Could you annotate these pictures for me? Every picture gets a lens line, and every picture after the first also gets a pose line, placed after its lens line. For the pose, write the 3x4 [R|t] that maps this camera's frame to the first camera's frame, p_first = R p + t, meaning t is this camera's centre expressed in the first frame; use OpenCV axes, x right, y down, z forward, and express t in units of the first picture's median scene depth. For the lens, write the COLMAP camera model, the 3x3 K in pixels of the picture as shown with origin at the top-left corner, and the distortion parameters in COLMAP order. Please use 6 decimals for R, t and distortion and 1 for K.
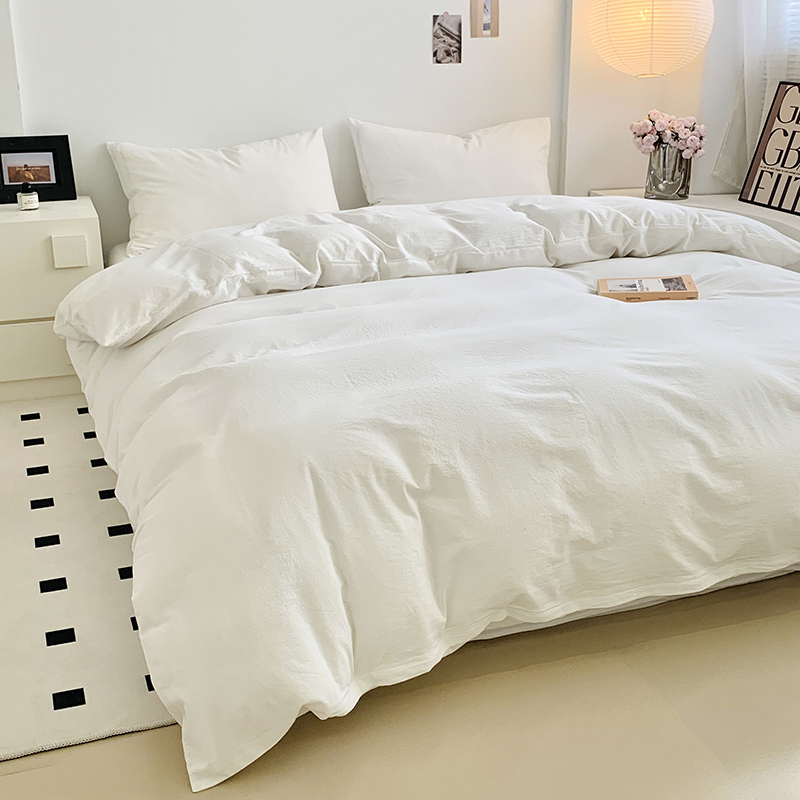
lens RADIAL K [[1061.2, 0, 398.1], [0, 1061.2, 391.9], [0, 0, 1]] dist [0.028273, 0.000000]
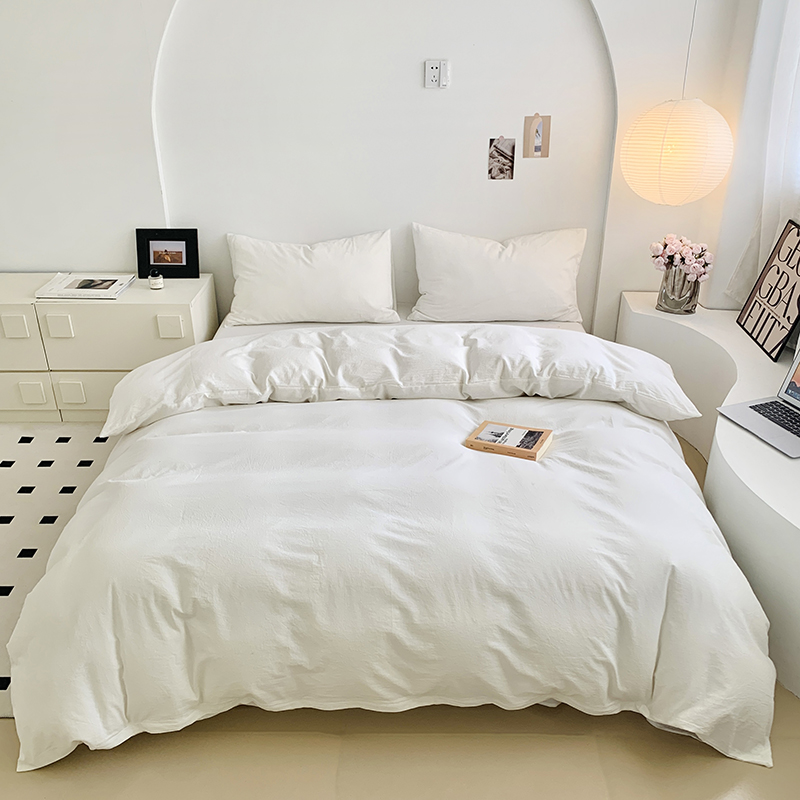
lens RADIAL K [[822.7, 0, 408.2], [0, 822.7, 487.4], [0, 0, 1]] dist [0.023022, 0.000000]
pose [[0.943795, 0.171538, -0.282534, 0.282875], [-0.112659, 0.970551, 0.212929, -0.164407], [0.310739, -0.169132, 0.935327, 0.036437]]
